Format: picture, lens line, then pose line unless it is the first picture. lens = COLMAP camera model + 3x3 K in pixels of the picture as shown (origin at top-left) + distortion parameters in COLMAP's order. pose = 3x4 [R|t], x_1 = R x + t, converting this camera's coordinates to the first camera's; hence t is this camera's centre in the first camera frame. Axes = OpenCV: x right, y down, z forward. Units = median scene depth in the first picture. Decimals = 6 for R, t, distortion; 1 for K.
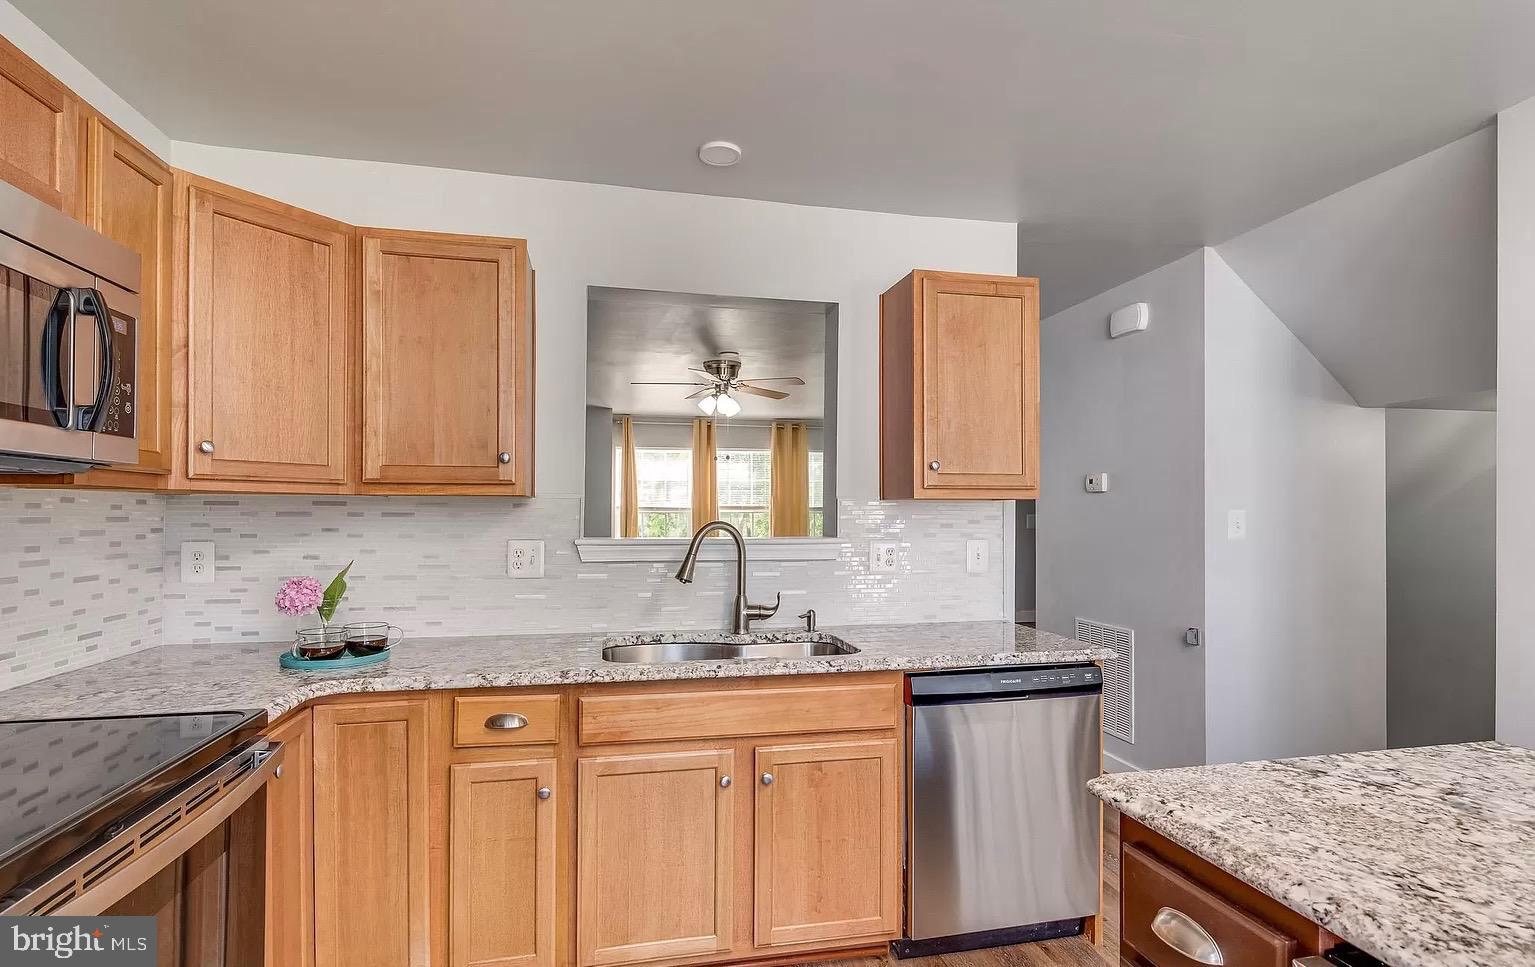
lens RADIAL K [[703.3, 0, 752.4], [0, 703.3, 508.4], [0, 0, 1]] dist [-0.019972, -0.000342]
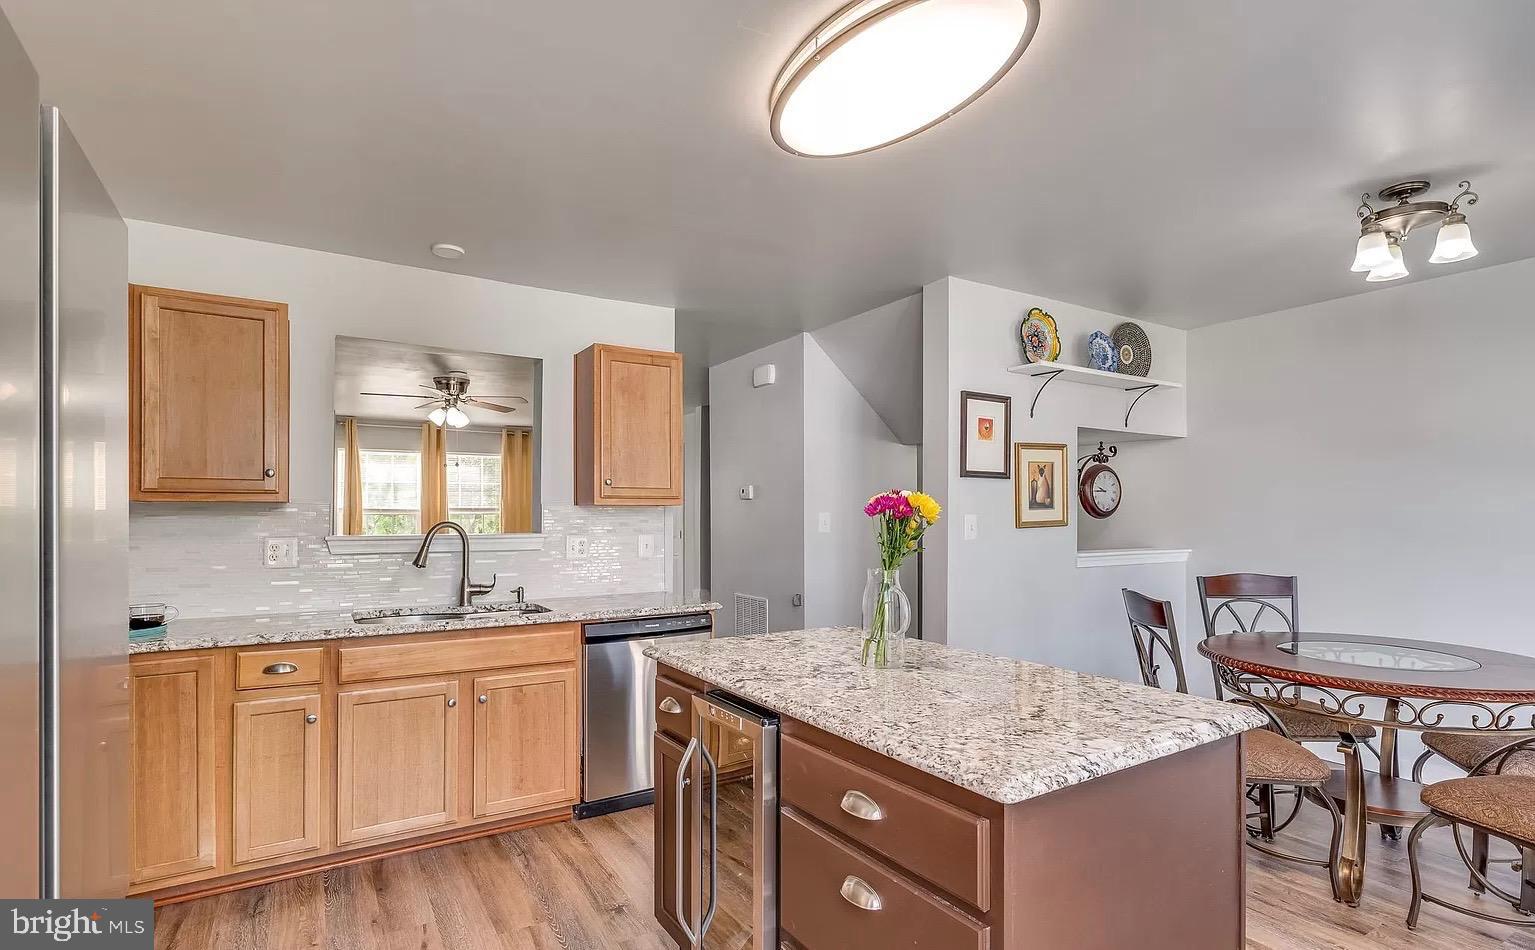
lens RADIAL K [[764.7, 0, 741.5], [0, 764.7, 510.7], [0, 0, 1]] dist [-0.002363, -0.000654]
pose [[0.950273, 0.000165, 0.311419, 0.034661], [-0.000924, 0.999997, 0.002290, -0.006453], [-0.311418, -0.002464, 0.950270, -0.618605]]
